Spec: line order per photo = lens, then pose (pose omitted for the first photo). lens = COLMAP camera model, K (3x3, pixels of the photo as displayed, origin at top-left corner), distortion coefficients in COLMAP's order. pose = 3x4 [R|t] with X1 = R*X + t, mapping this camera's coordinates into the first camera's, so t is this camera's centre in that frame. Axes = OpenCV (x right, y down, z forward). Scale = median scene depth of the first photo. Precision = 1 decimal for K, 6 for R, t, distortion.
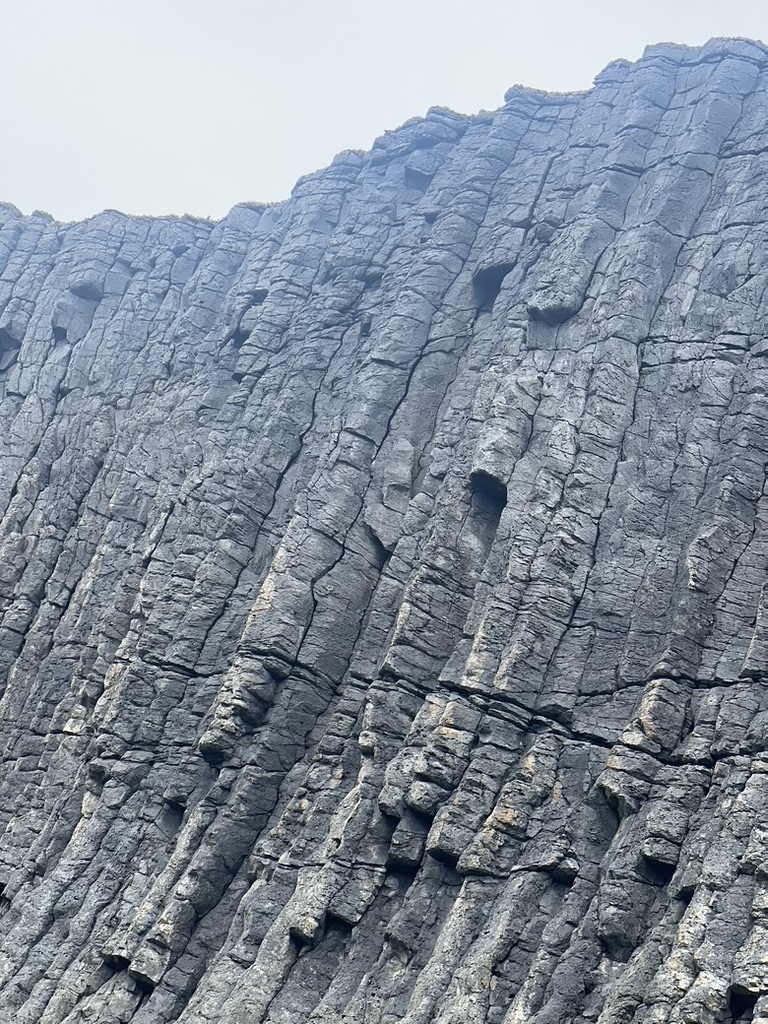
lens RADIAL K [[2289.9, 0, 384.0], [0, 2289.9, 512.0], [0, 0, 1]] dist [-0.182914, 6.081836]
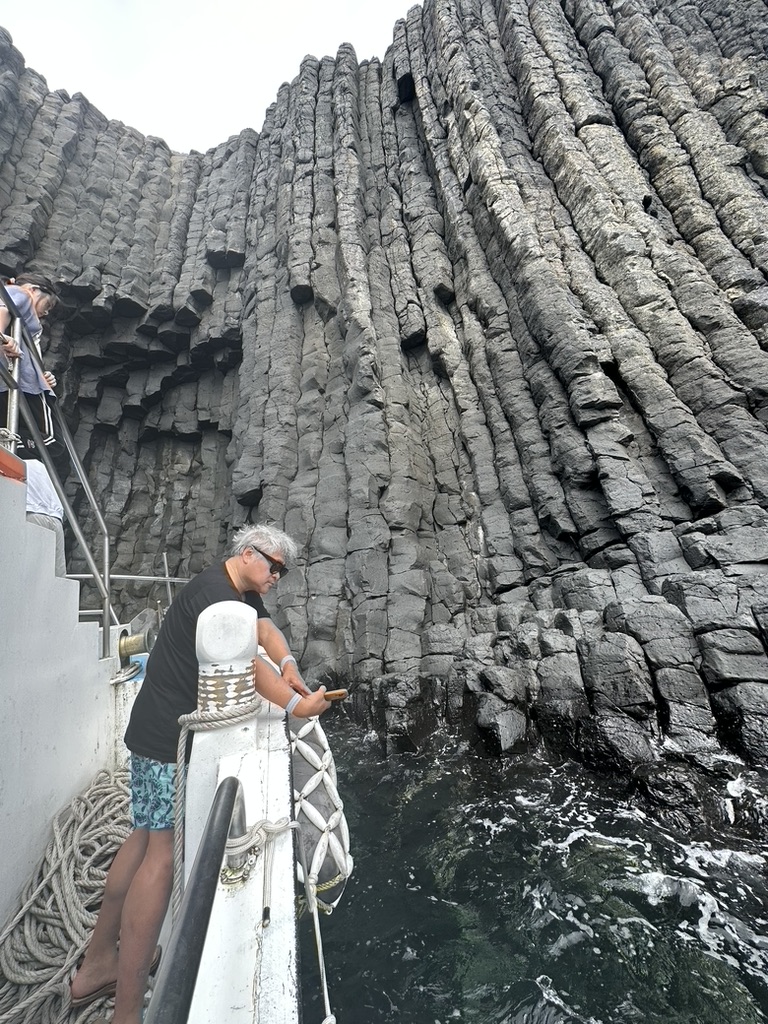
lens RADIAL K [[409.4, 0, 383.6], [0, 409.4, 512.7], [0, 0, 1]] dist [-0.002772, 0.000619]
pose [[0.885475, -0.281717, 0.369555, -0.623099], [0.233849, 0.957382, 0.169509, 0.209195], [-0.401559, -0.063676, 0.913617, 1.133630]]
